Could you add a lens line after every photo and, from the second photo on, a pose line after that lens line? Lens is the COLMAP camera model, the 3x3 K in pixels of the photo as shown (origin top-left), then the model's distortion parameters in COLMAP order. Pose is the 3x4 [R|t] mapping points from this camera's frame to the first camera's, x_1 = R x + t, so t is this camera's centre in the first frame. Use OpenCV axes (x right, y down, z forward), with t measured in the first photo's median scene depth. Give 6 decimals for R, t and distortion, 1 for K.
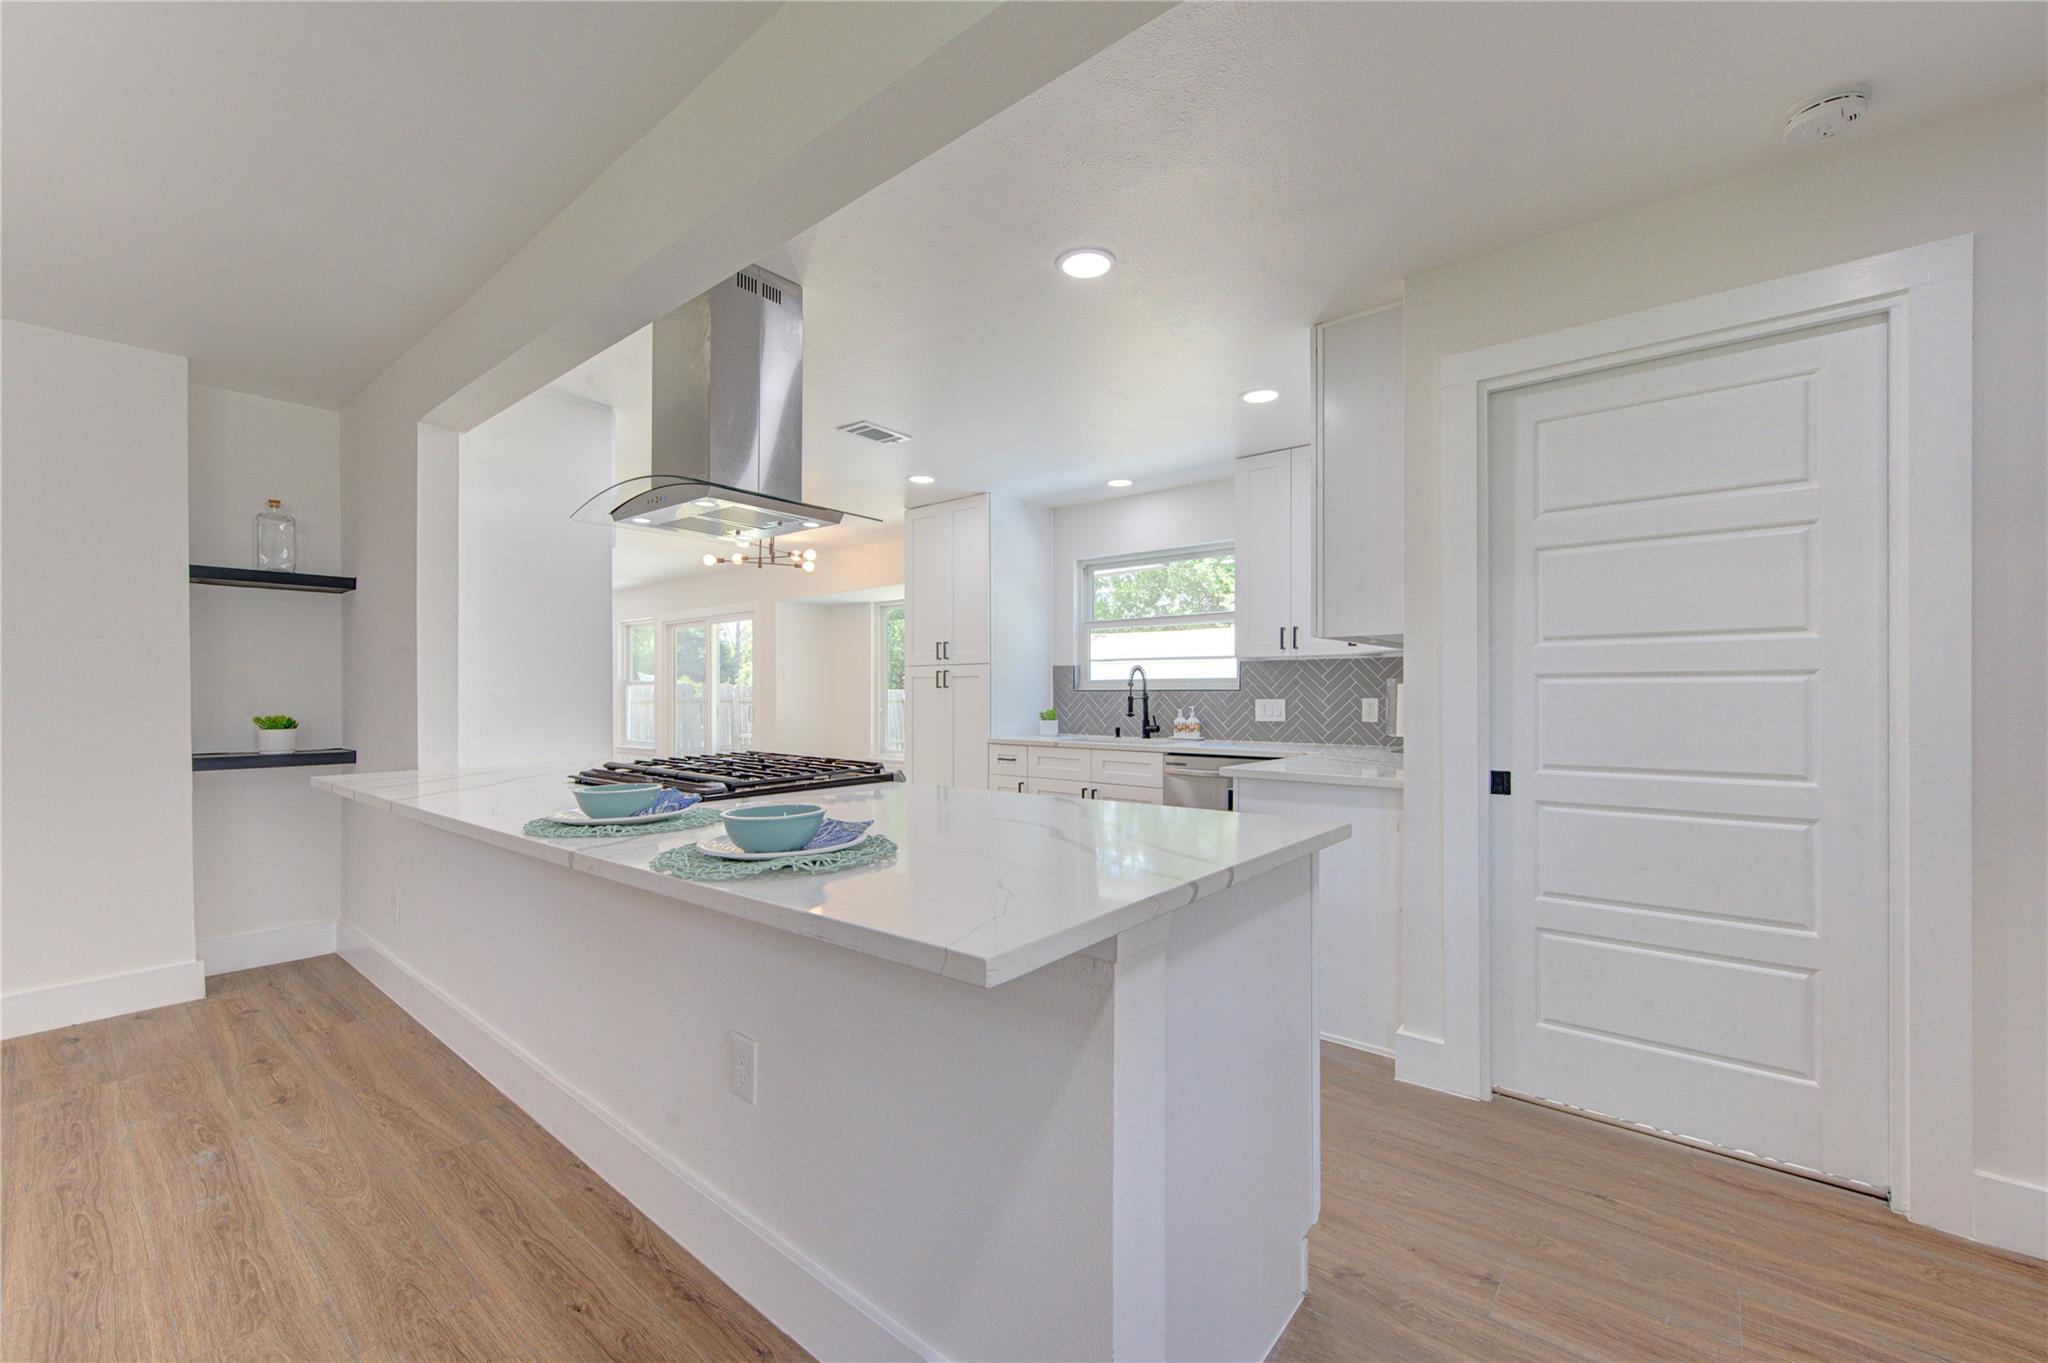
lens RADIAL K [[799.0, 0, 1025.7], [0, 799.0, 691.8], [0, 0, 1]] dist [0.000447, 0.000061]
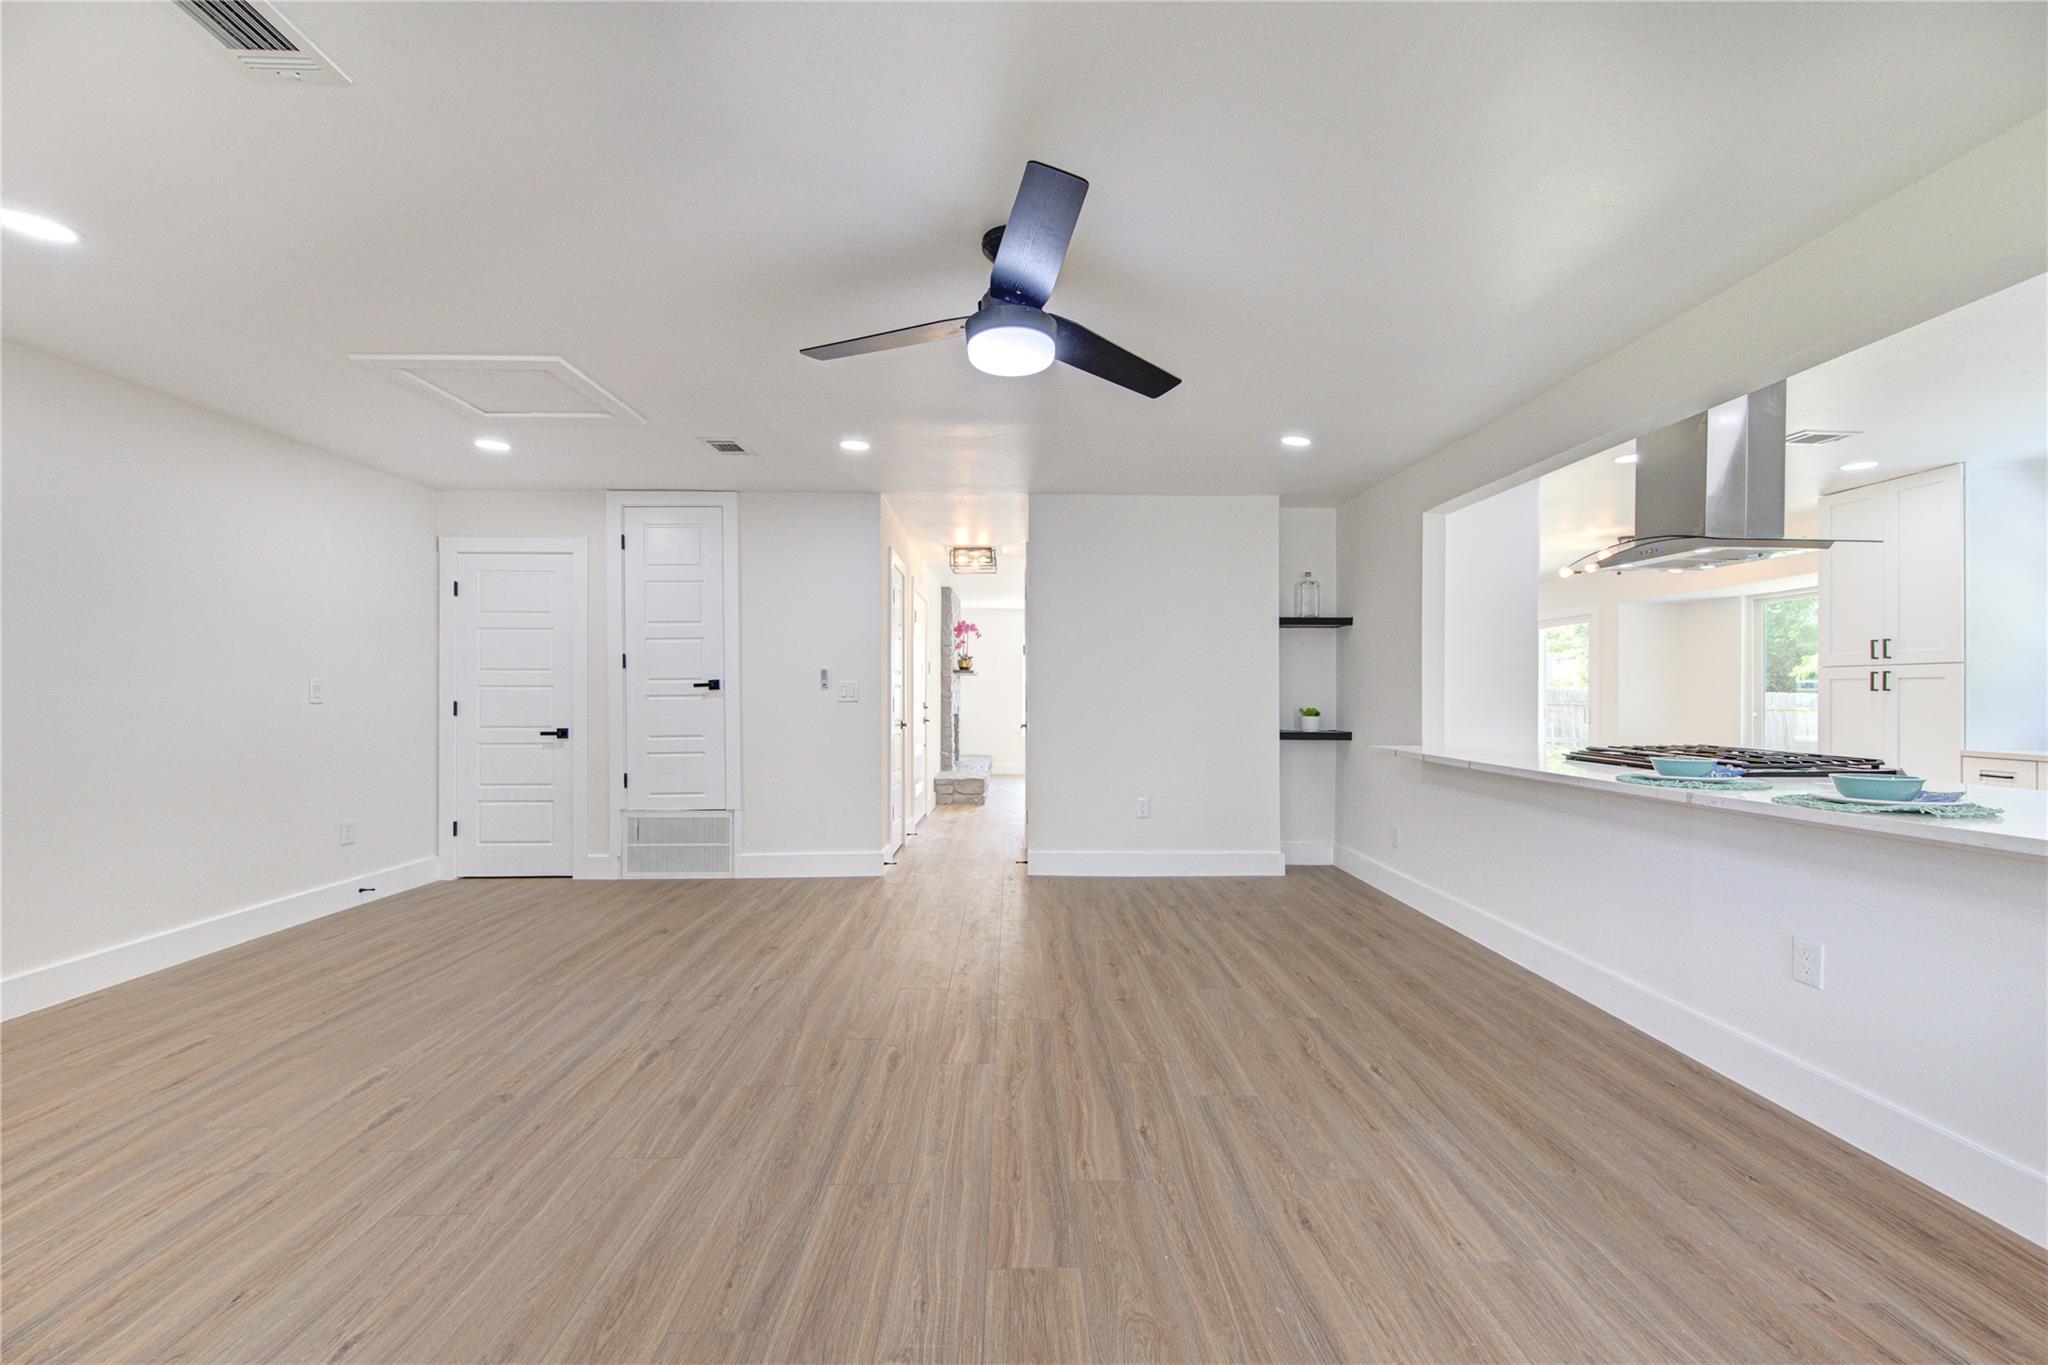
lens RADIAL K [[829.0, 0, 1024.0], [0, 829.0, 682.5], [0, 0, 1]] dist [0.000312, 0.000336]
pose [[0.673176, -0.005683, -0.739460, -0.104054], [-0.004311, 0.999923, -0.011610, 0.001249], [0.739470, 0.011003, 0.673100, -0.527420]]
